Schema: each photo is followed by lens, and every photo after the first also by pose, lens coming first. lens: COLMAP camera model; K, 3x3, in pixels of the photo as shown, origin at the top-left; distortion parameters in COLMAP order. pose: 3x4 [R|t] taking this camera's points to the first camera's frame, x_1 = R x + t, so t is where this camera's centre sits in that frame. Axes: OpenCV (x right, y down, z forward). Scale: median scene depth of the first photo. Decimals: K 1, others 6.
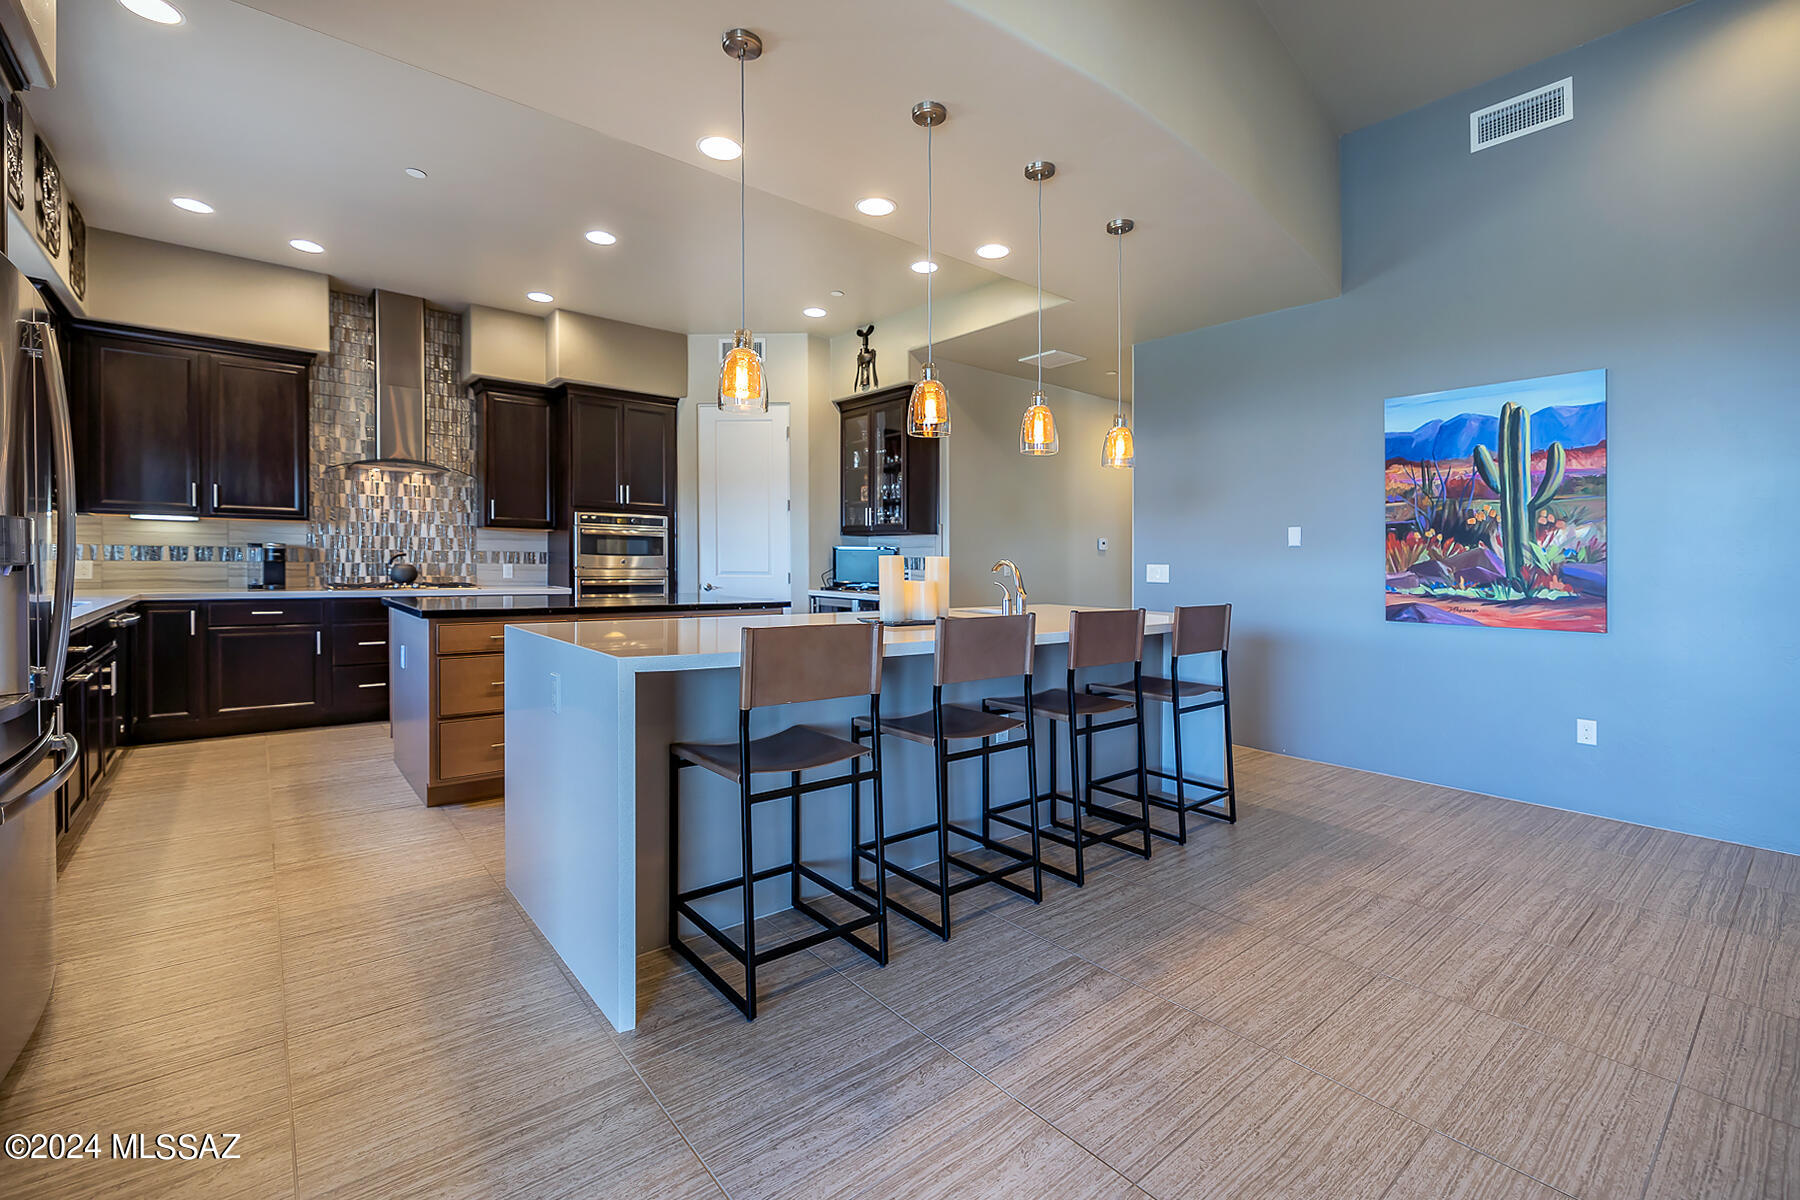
lens RADIAL K [[779.4, 0, 890.1], [0, 779.4, 589.6], [0, 0, 1]] dist [0.000565, -0.000024]
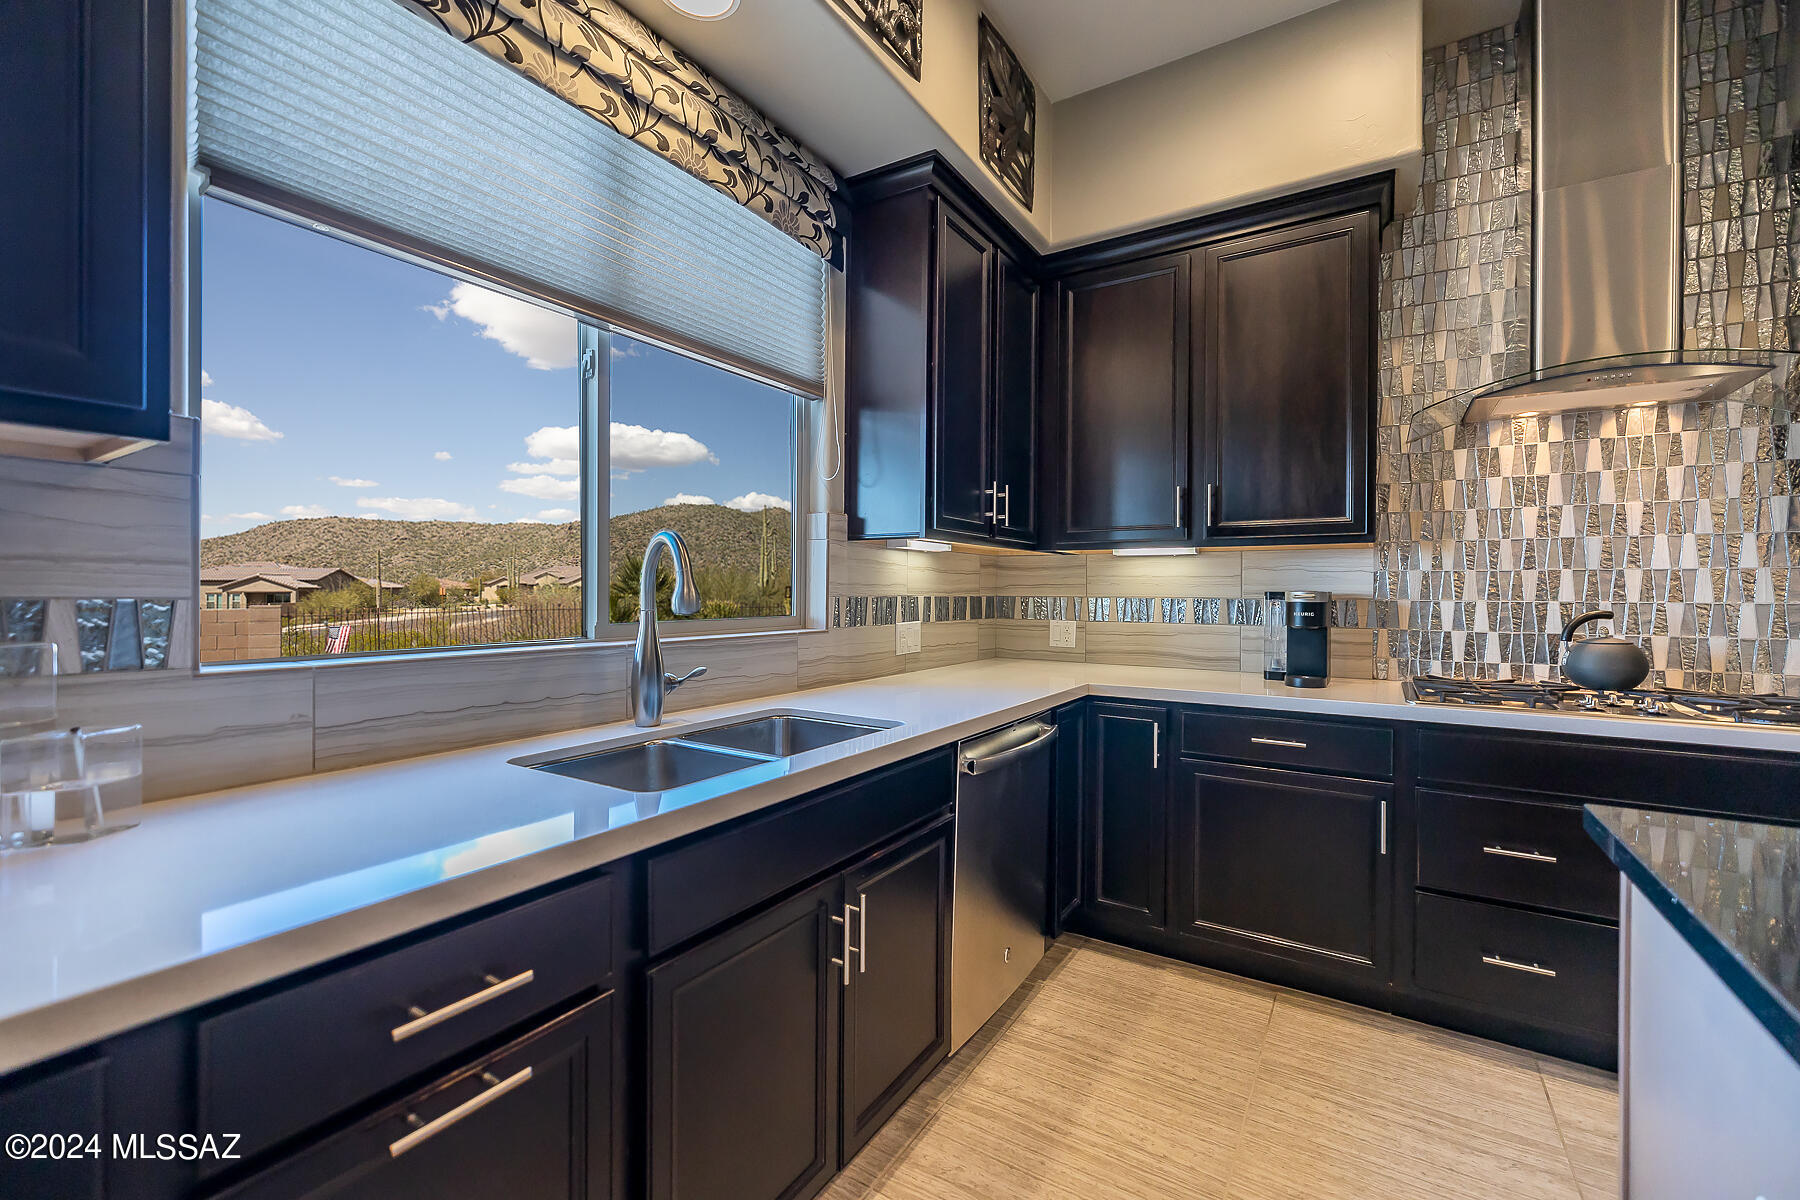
lens RADIAL K [[779.4, 0, 890.1], [0, 779.4, 589.6], [0, 0, 1]] dist [0.000565, -0.000024]
pose [[0.319669, -0.014090, -0.947425, -0.370586], [-0.035059, 0.999029, -0.026687, -0.034841], [0.946880, 0.041747, 0.318865, 0.540498]]
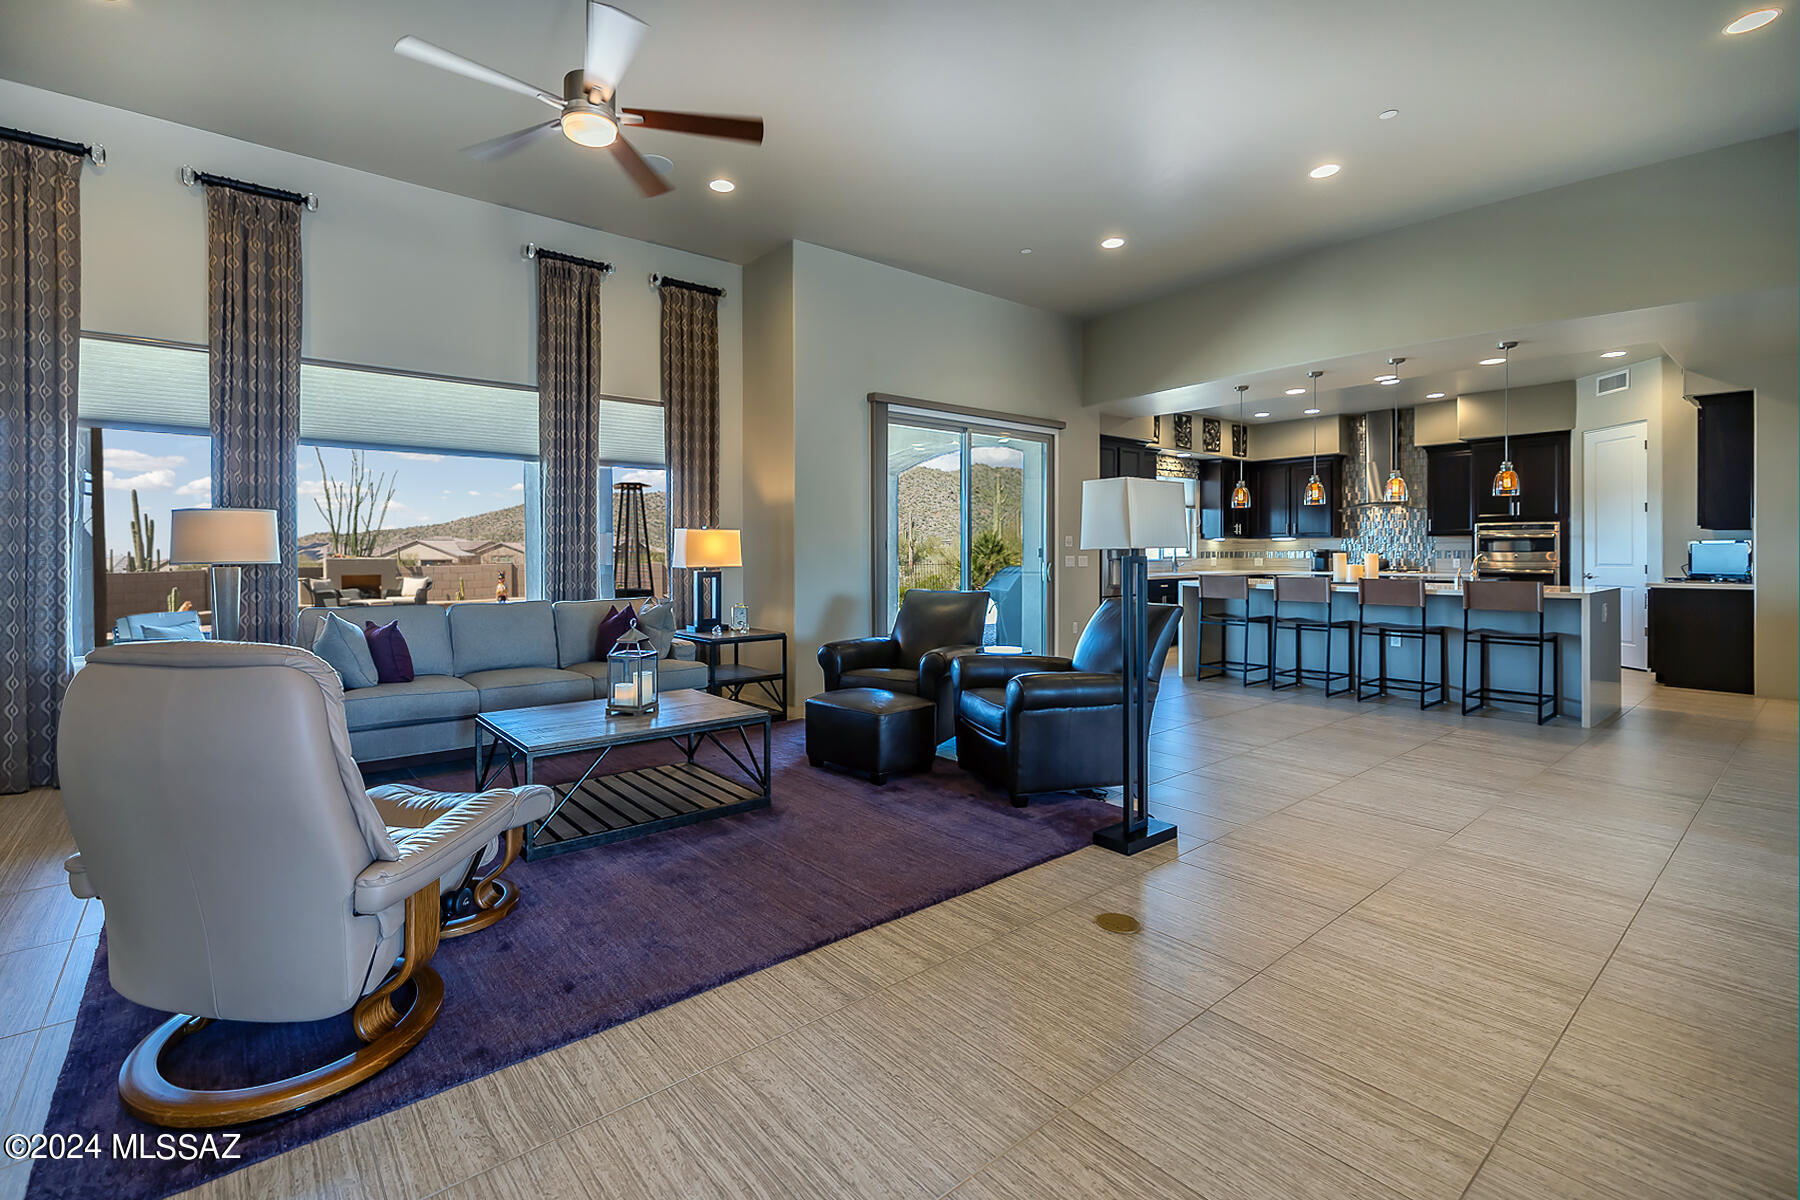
lens RADIAL K [[792.6, 0, 861.4], [0, 792.6, 559.9], [0, 0, 1]] dist [0.001871, 0.000207]
pose [[0.005363, -0.006625, -0.999964, 1.191752], [-0.033628, 0.999411, -0.006802, 0.021611], [0.999420, 0.033663, 0.005137, -0.202948]]
